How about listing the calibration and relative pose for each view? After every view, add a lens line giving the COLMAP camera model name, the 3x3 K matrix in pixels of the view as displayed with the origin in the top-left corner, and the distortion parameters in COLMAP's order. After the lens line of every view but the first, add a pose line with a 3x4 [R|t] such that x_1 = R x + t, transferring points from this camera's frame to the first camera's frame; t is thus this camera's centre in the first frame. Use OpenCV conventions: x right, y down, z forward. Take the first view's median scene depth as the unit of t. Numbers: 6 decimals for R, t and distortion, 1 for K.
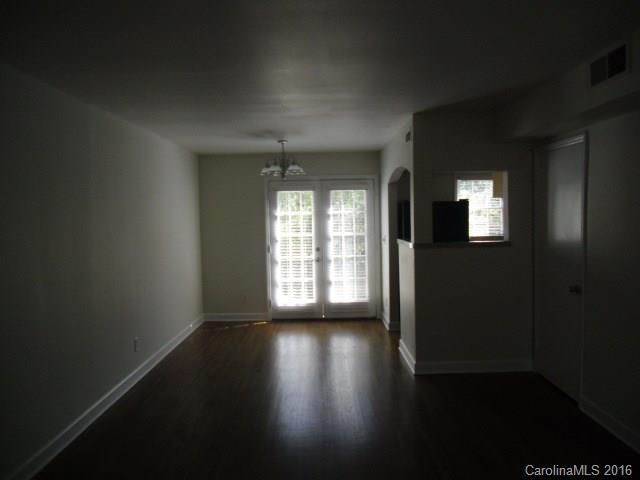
lens RADIAL K [[490.7, 0, 318.0], [0, 490.7, 241.0], [0, 0, 1]] dist [-0.052085, 0.046191]
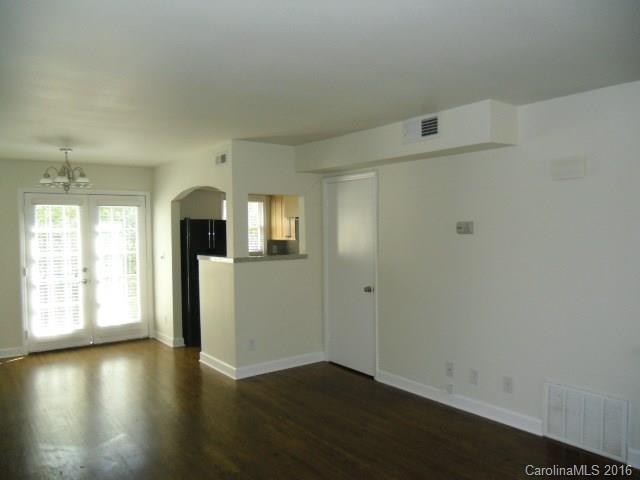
lens RADIAL K [[490.7, 0, 318.0], [0, 490.7, 241.0], [0, 0, 1]] dist [-0.052085, 0.046191]
pose [[0.803225, -0.003792, 0.595663, -0.191948], [0.027565, 0.999145, -0.030810, 0.003592], [-0.595037, 0.041167, 0.802643, 0.011417]]
